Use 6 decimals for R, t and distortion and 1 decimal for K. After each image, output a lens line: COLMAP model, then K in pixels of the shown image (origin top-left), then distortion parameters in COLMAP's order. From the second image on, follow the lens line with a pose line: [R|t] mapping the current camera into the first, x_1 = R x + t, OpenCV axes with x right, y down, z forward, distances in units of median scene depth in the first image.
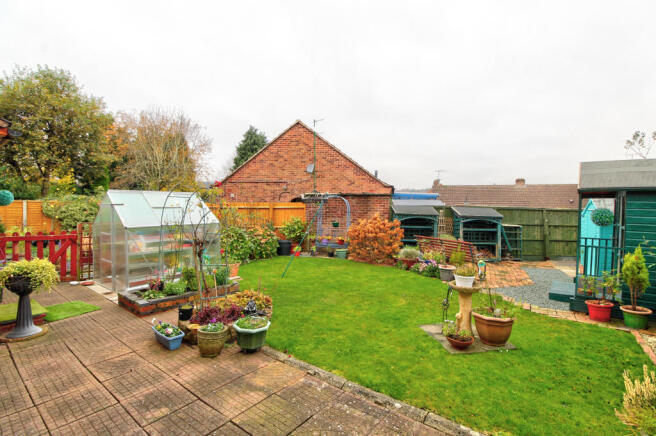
lens RADIAL K [[300.3, 0, 329.0], [0, 300.3, 210.9], [0, 0, 1]] dist [-0.000641, -0.012259]
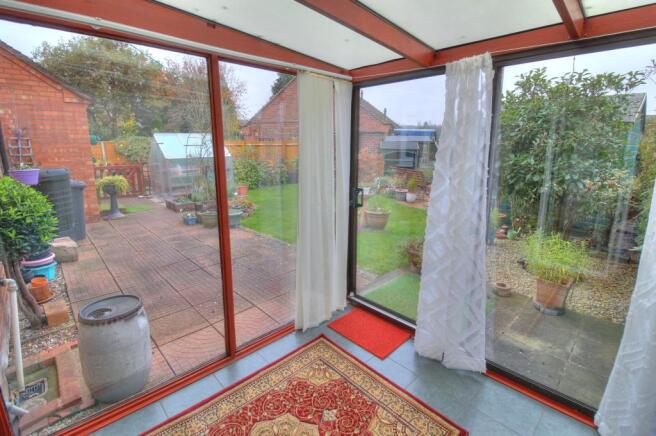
lens RADIAL K [[308.3, 0, 330.5], [0, 308.3, 206.2], [0, 0, 1]] dist [-0.000641, -0.013336]
pose [[0.986748, 0.020597, -0.160948, 0.255479], [0.009208, 0.983204, 0.182276, 0.010594], [0.162000, -0.181342, 0.969985, -0.270677]]
